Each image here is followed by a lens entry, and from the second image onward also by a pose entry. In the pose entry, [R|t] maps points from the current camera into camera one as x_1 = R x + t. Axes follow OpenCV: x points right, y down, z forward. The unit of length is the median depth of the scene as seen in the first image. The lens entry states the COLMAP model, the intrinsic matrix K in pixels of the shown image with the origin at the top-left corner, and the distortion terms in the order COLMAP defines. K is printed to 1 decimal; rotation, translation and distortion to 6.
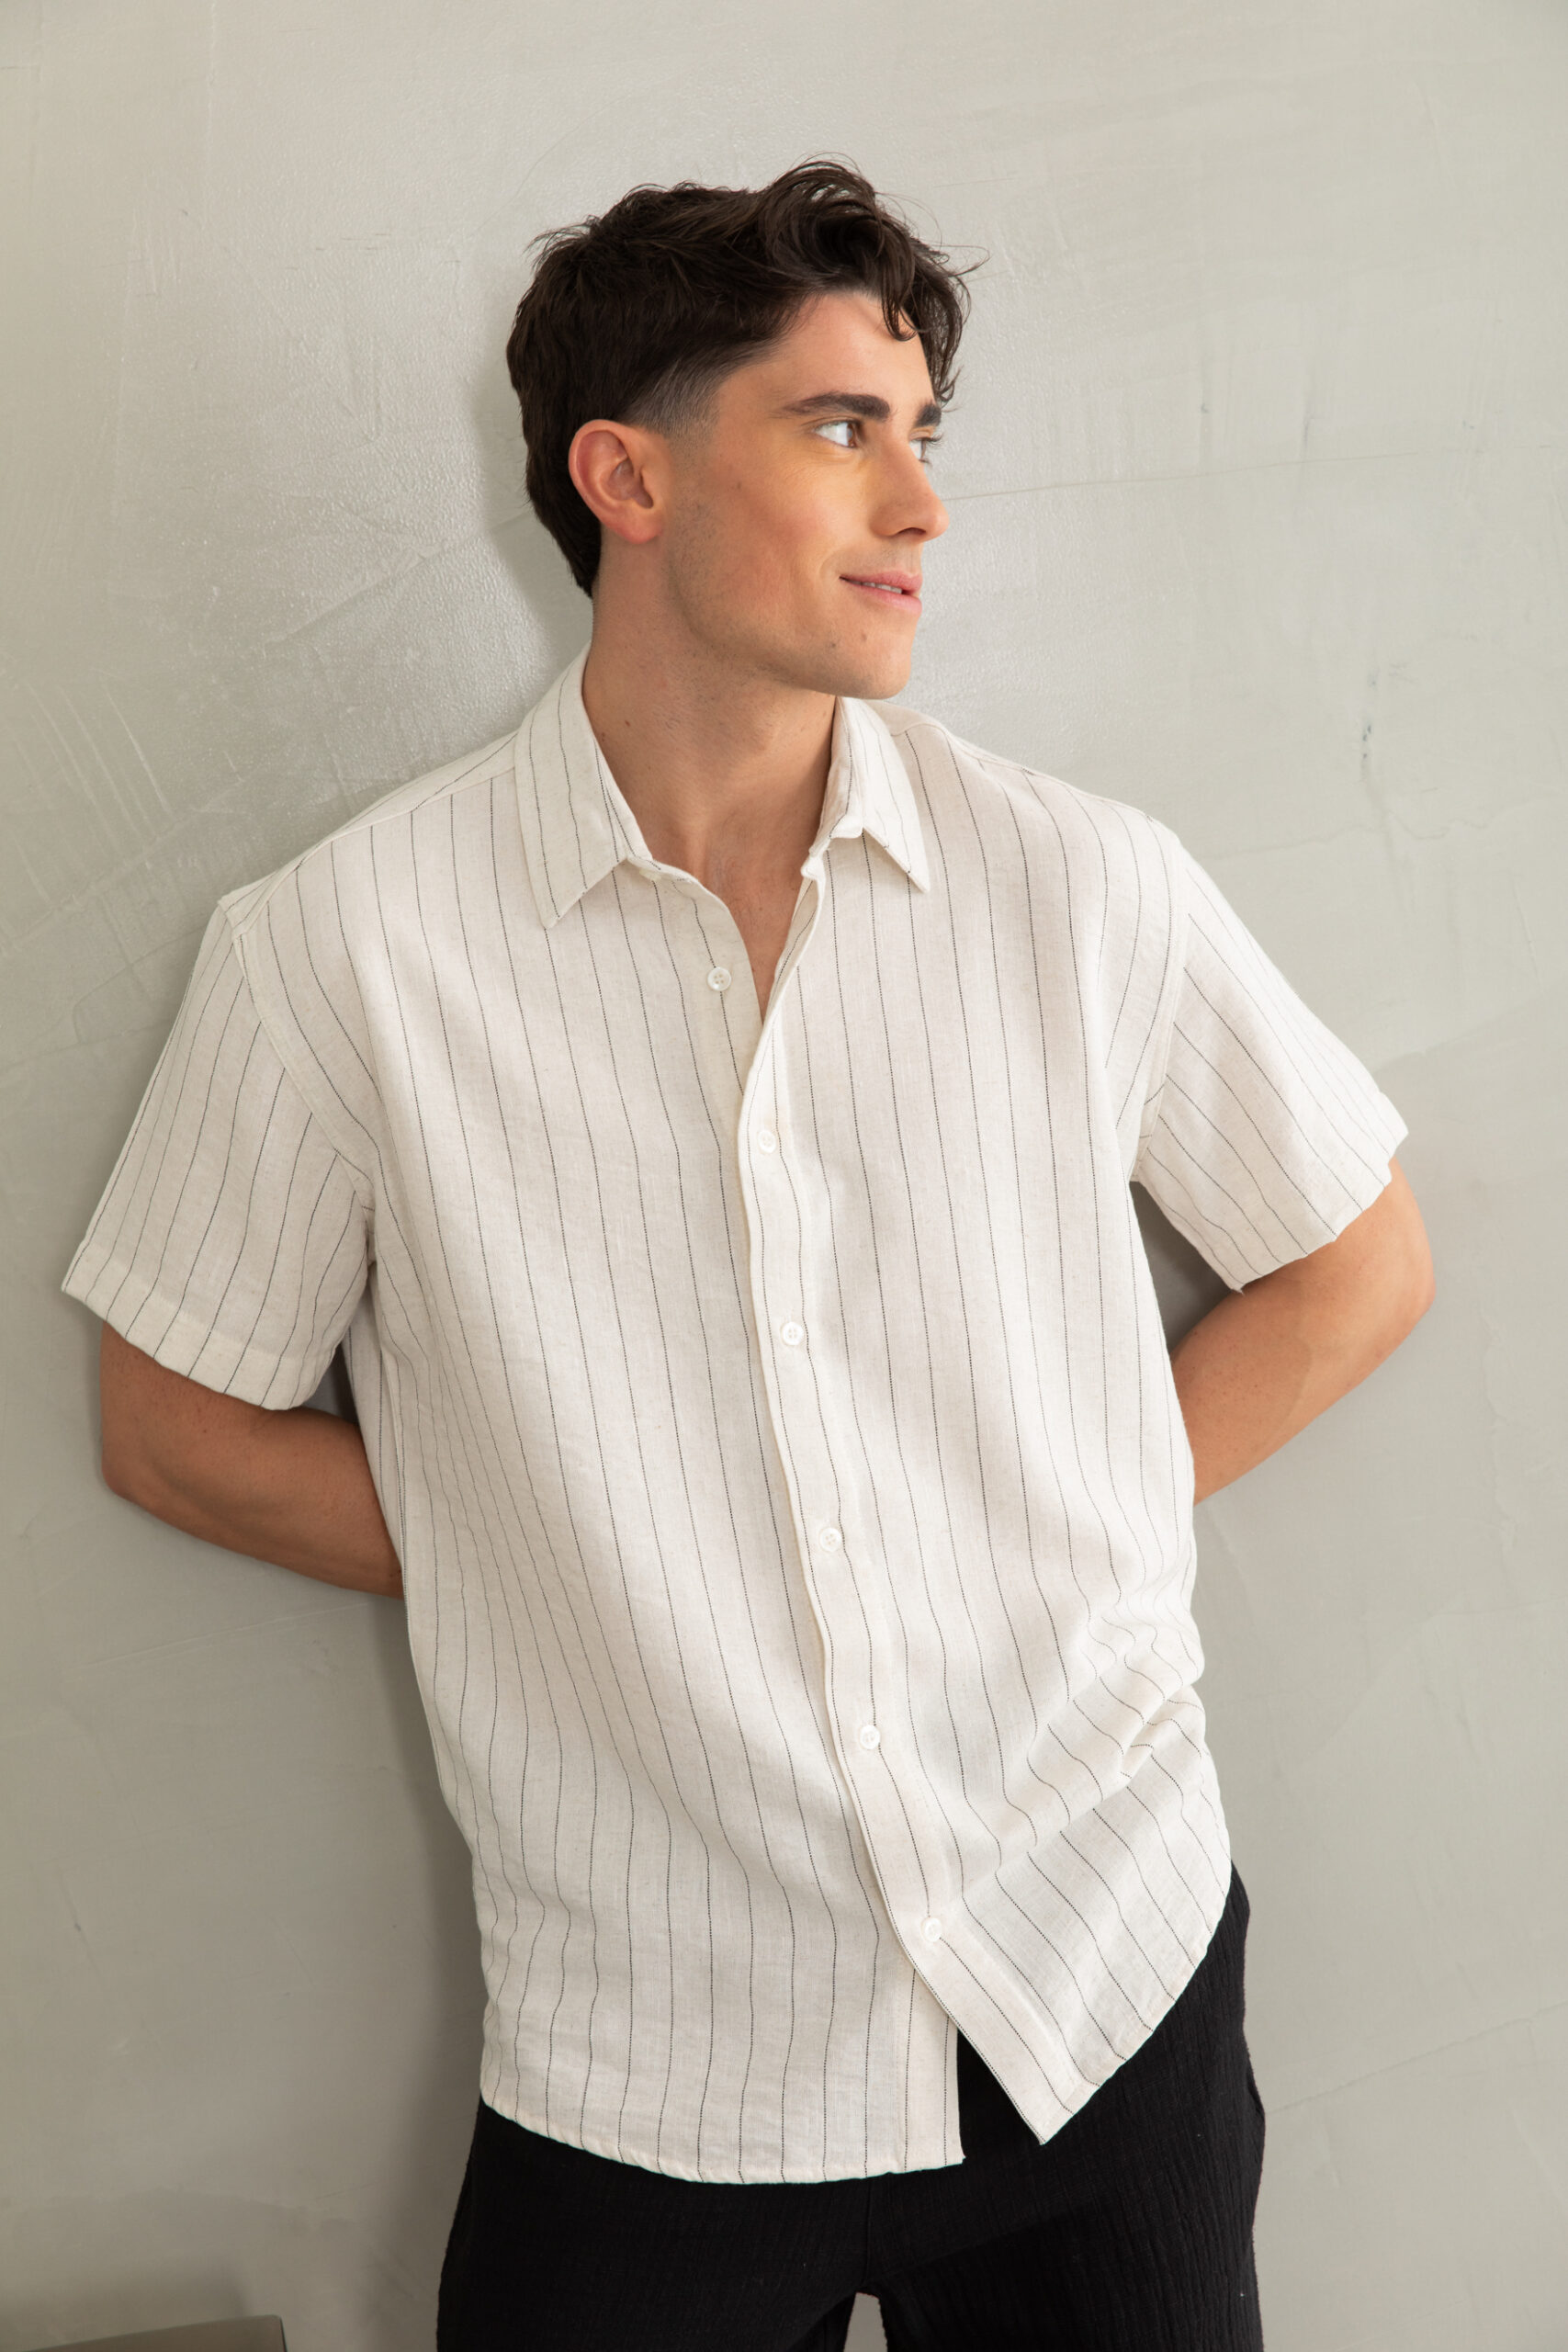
lens RADIAL K [[4139.2, 0, 797.6], [0, 4139.2, 1158.1], [0, 0, 1]] dist [0.013362, 0.000000]
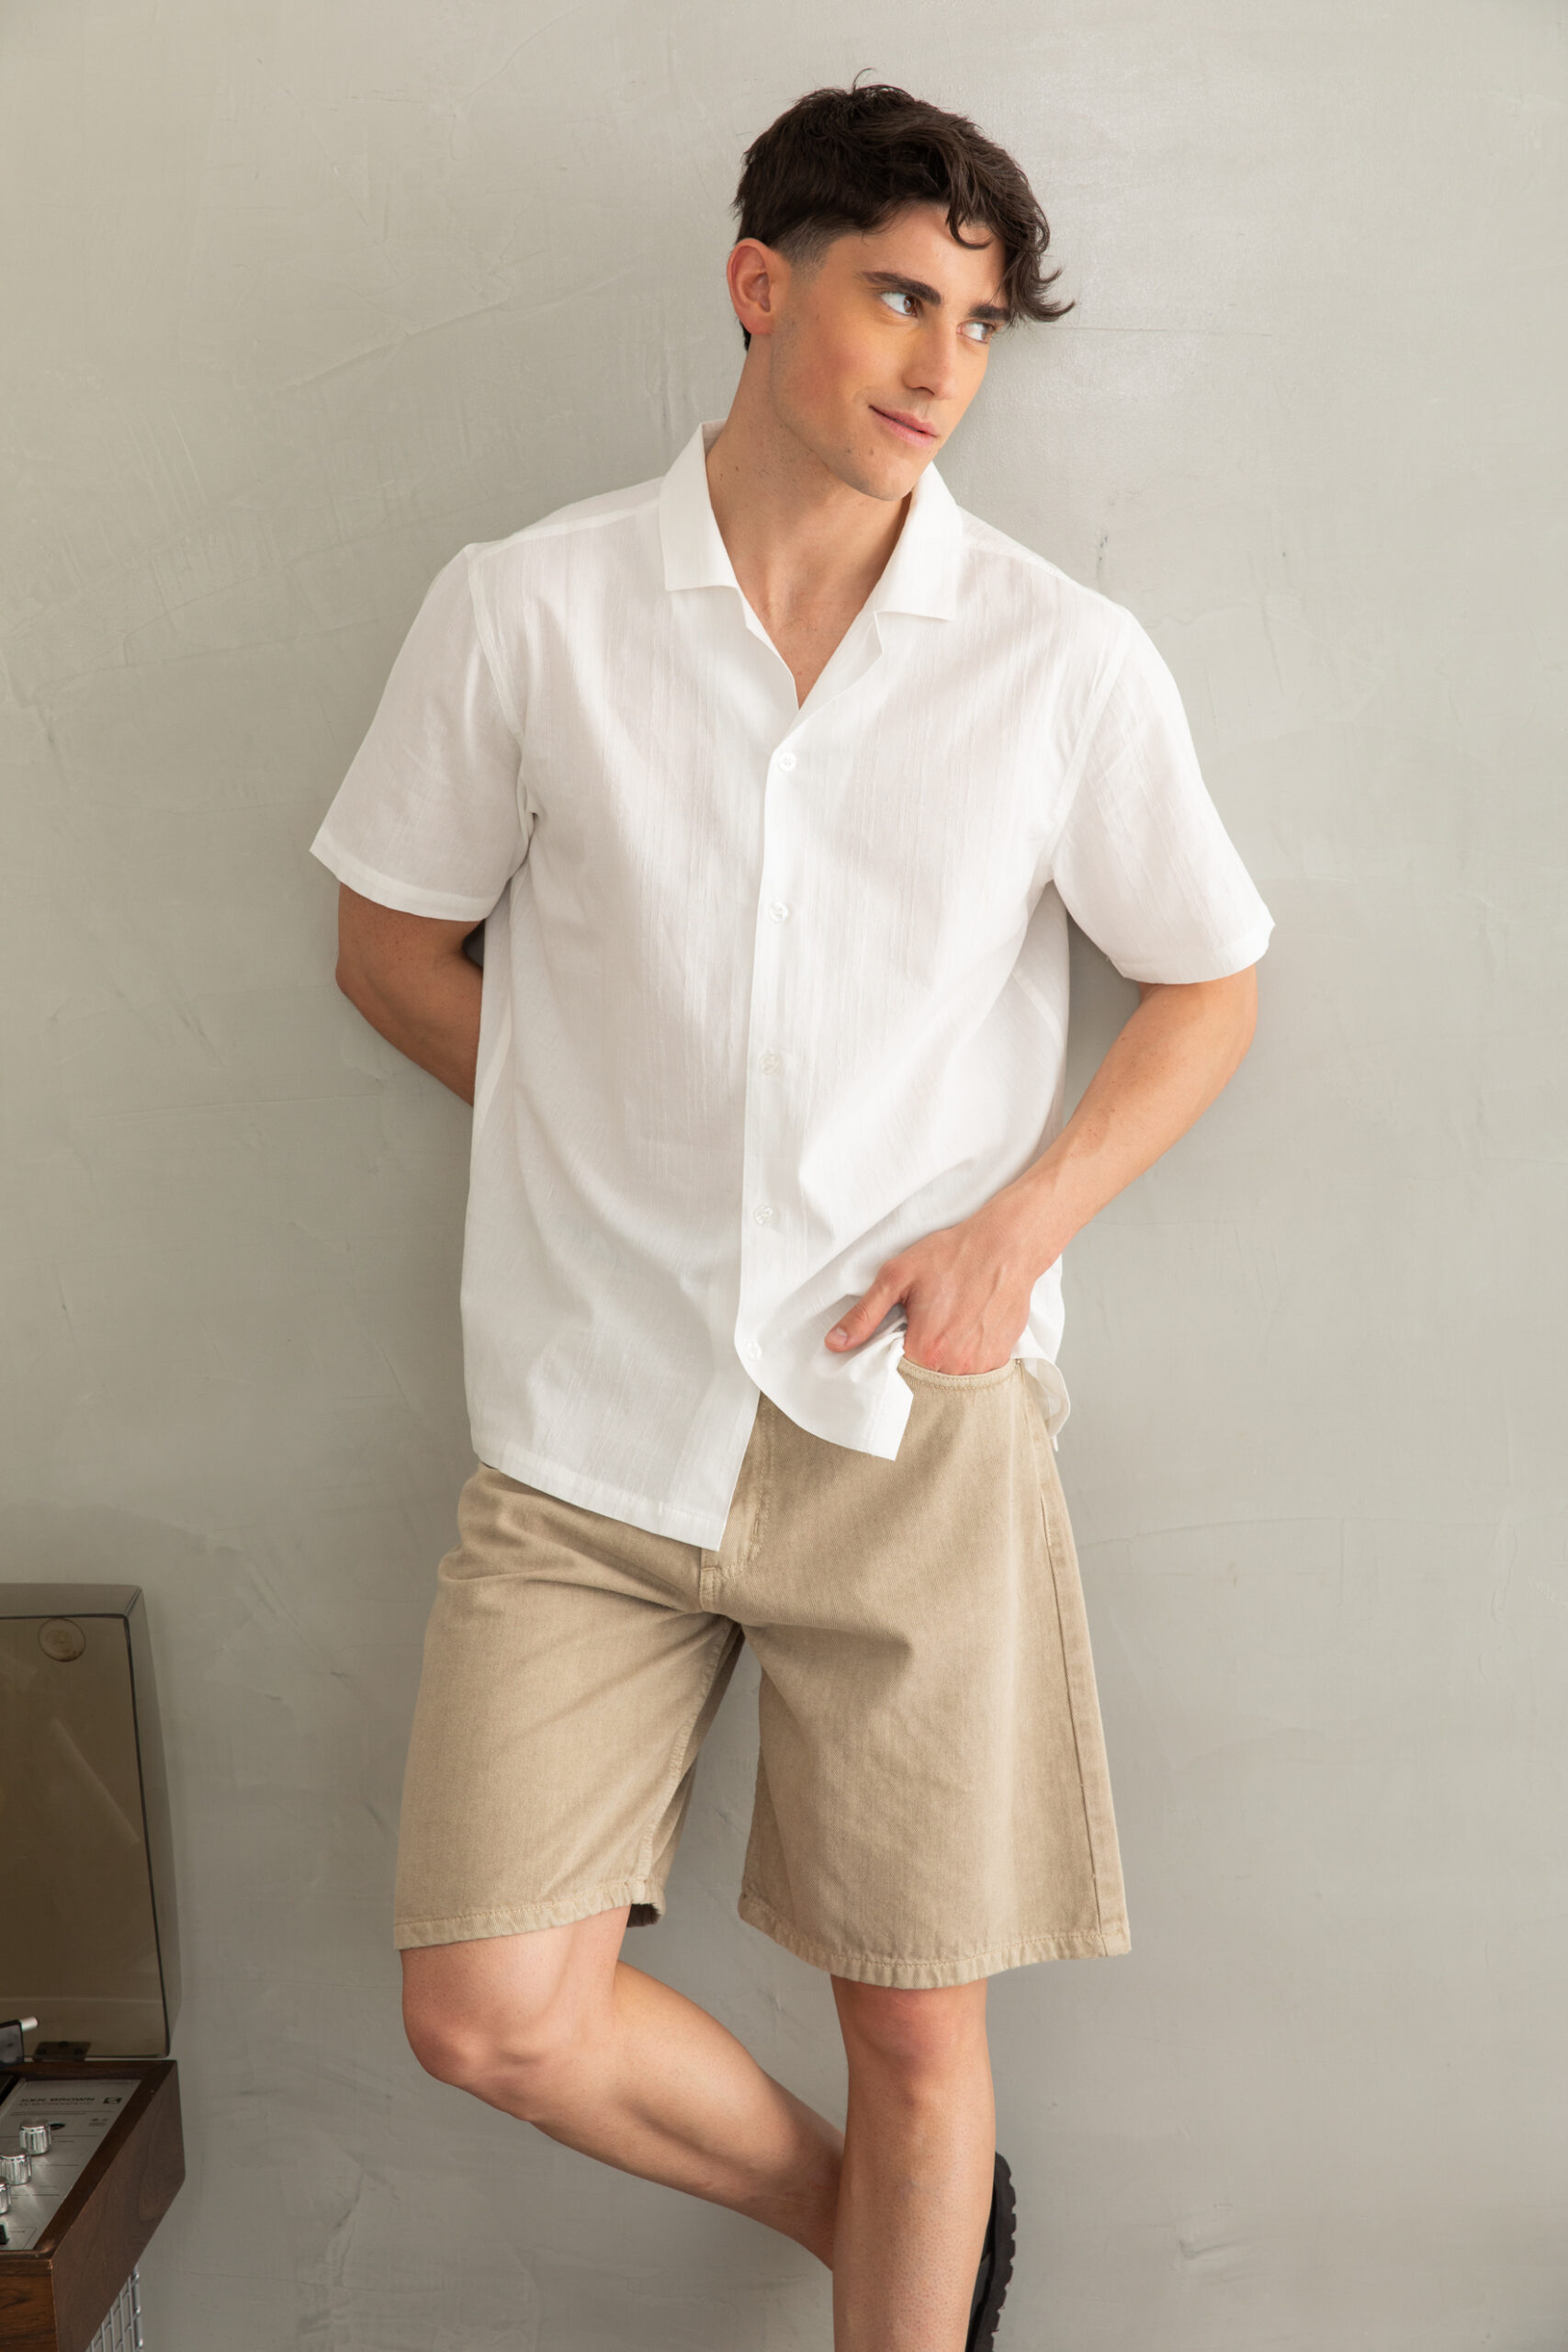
lens RADIAL K [[4139.2, 0, 788.3], [0, 4139.2, 1171.1], [0, 0, 1]] dist [0.013362, 0.000000]
pose [[0.978383, 0.132960, -0.158396, 0.274433], [-0.123501, 0.990000, 0.068179, 0.017315], [0.165877, -0.047143, 0.985019, -0.314777]]
